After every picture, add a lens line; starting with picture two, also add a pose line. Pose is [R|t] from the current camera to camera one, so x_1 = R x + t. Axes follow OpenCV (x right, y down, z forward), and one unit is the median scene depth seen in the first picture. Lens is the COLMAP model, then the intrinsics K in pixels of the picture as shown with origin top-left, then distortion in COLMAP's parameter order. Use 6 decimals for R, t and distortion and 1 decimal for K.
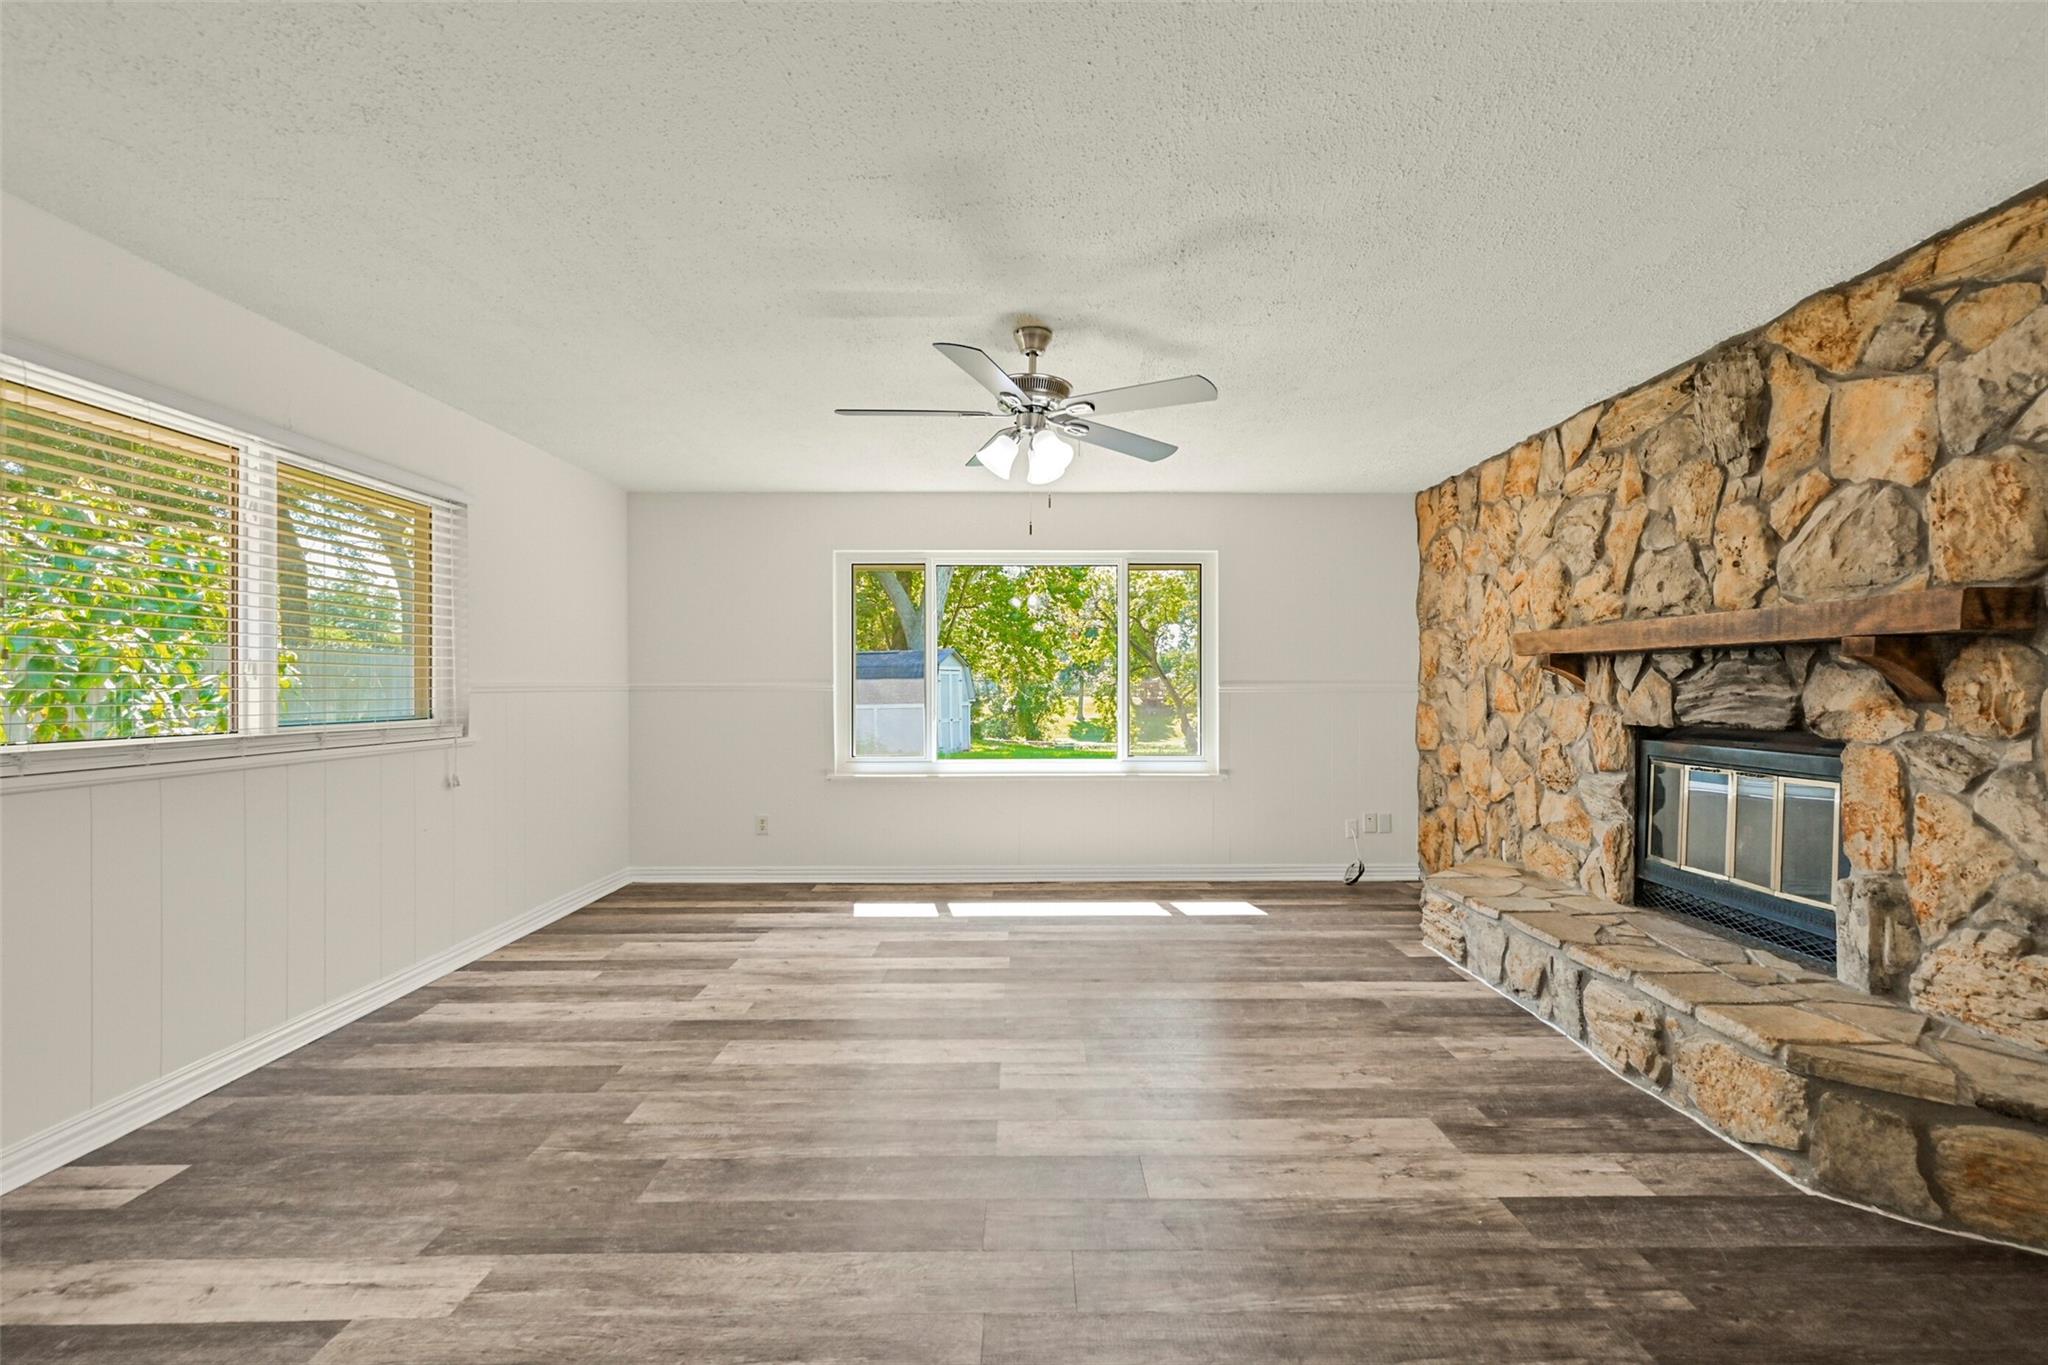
lens RADIAL K [[819.2, 0, 1034.1], [0, 819.2, 690.6], [0, 0, 1]] dist [-0.001127, 0.000130]
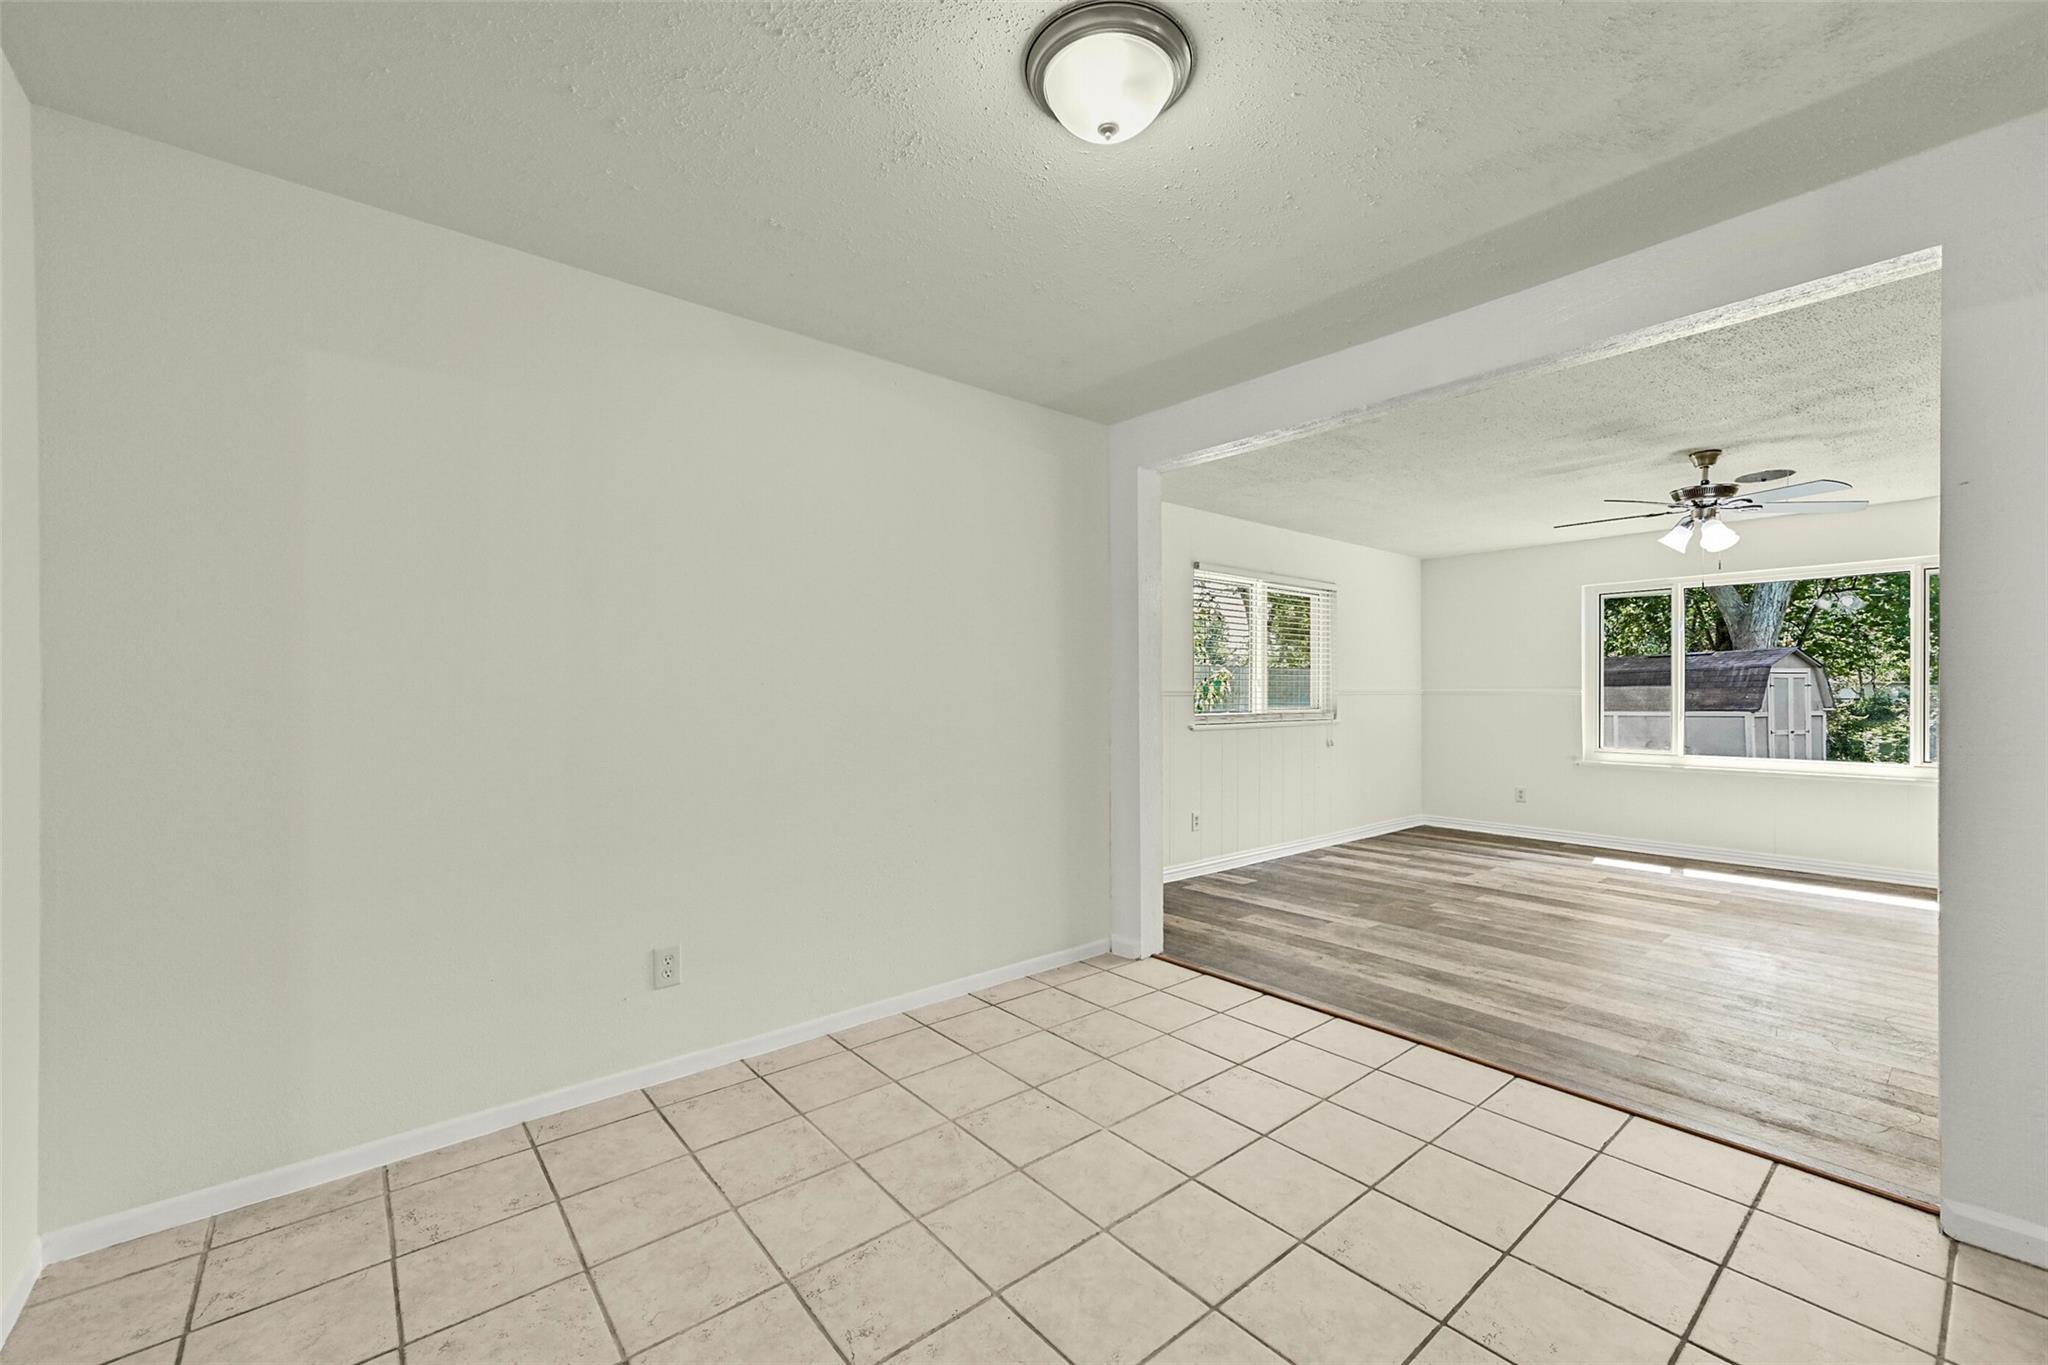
lens RADIAL K [[819.2, 0, 1034.1], [0, 819.2, 690.6], [0, 0, 1]] dist [-0.001127, 0.000130]
pose [[0.633069, 0.000596, -0.774095, 0.300610], [-0.005439, 0.999978, -0.003679, 0.003253], [0.774076, 0.006539, 0.633059, -0.696700]]
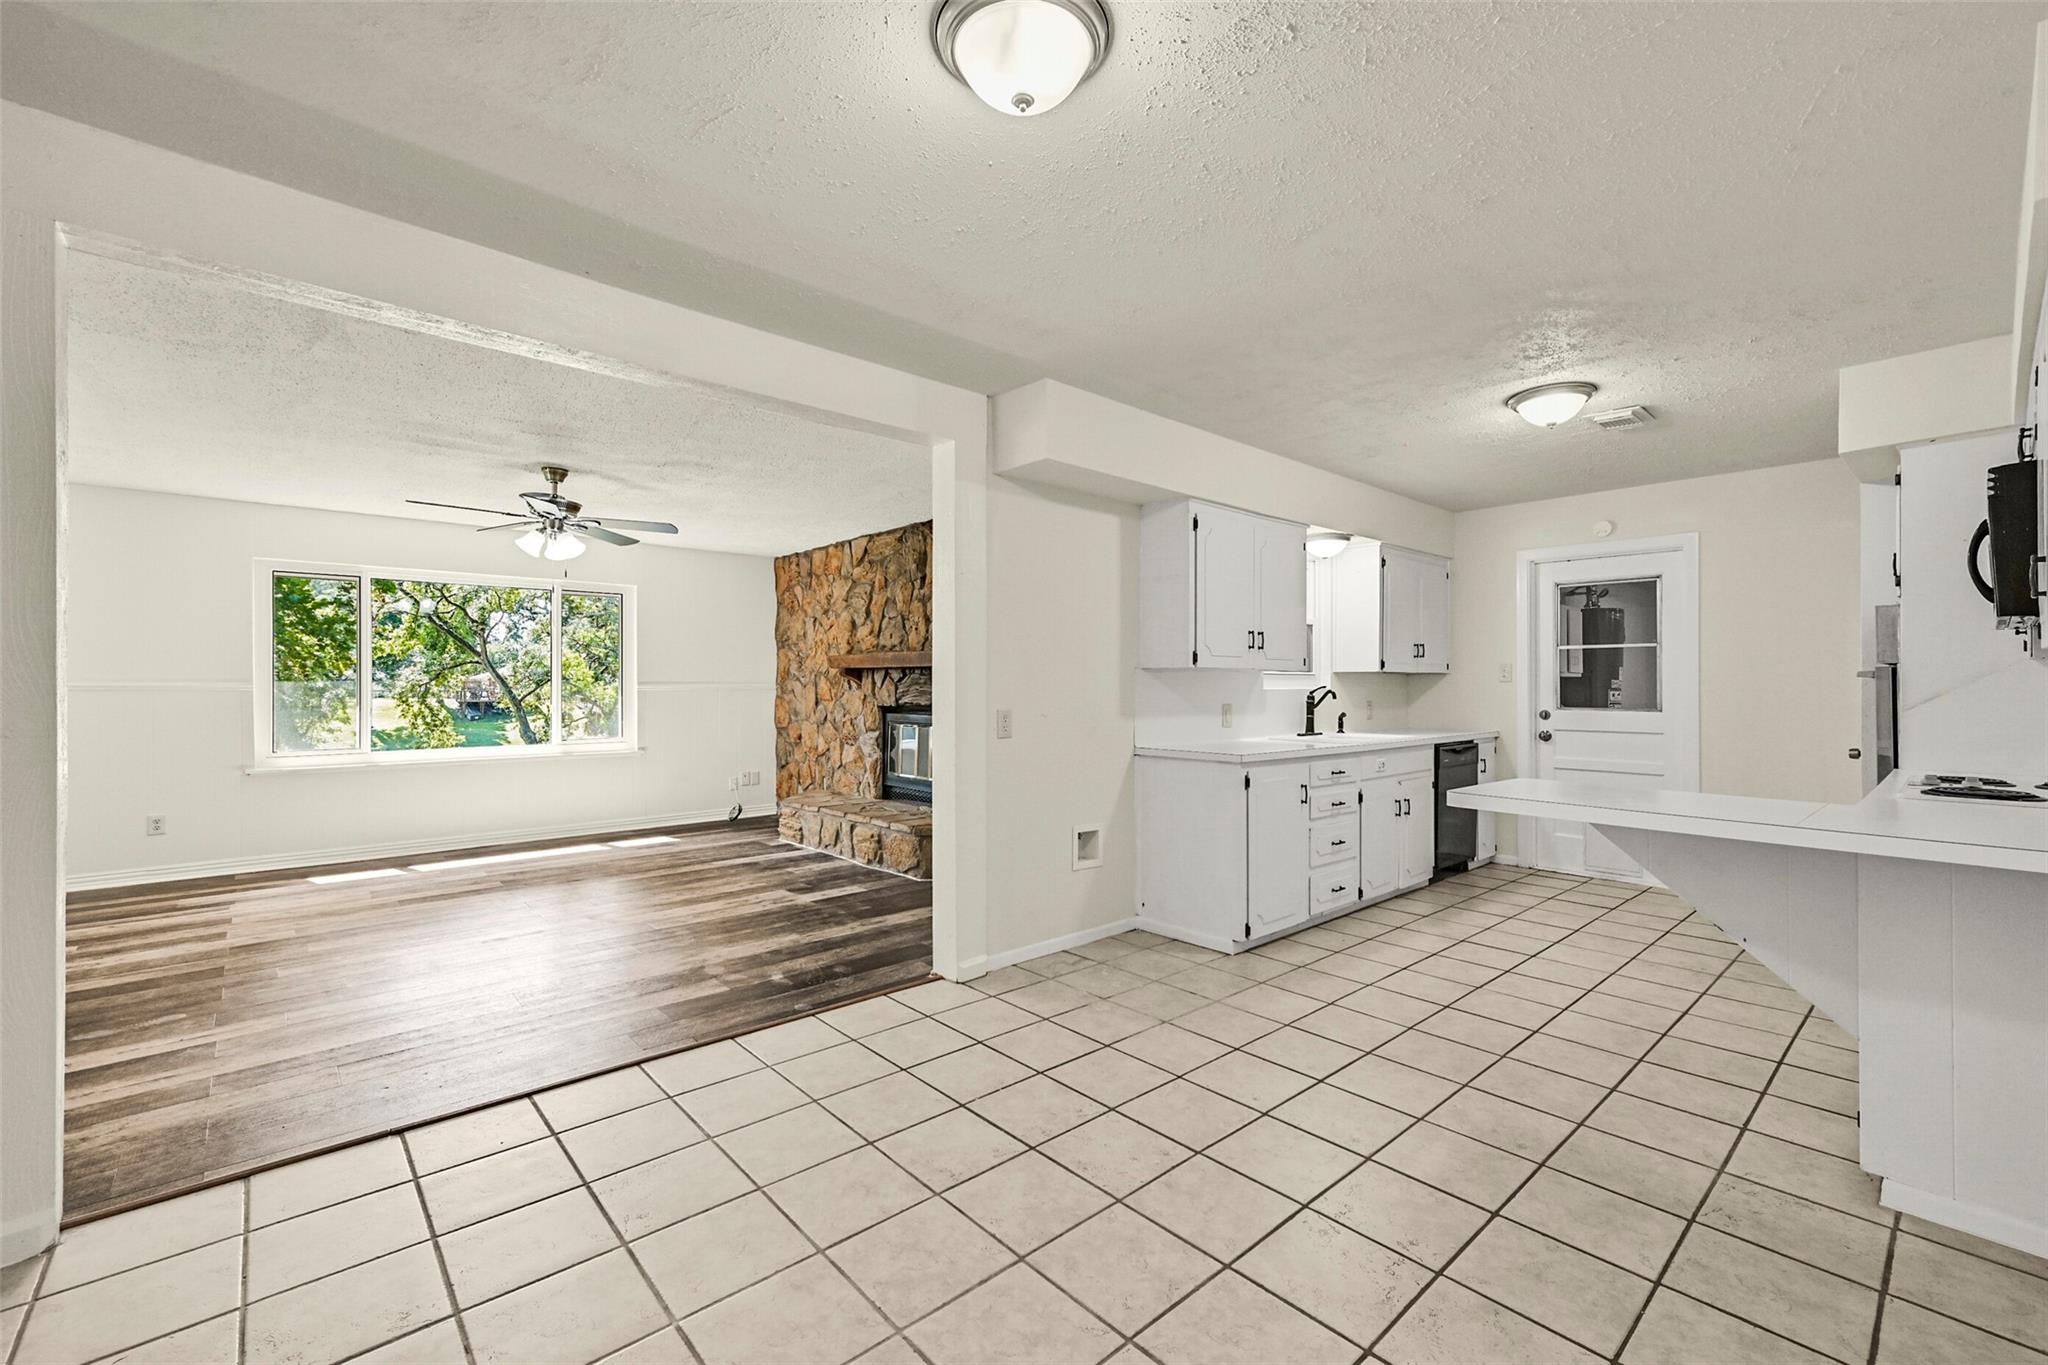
lens RADIAL K [[859.4, 0, 1024.0], [0, 859.4, 682.5], [0, 0, 1]] dist [0.003282, 0.000208]
pose [[0.750418, 0.002206, 0.660959, -0.345317], [0.003768, 0.999964, -0.007616, 0.003518], [-0.660952, 0.008206, 0.750383, -0.720102]]
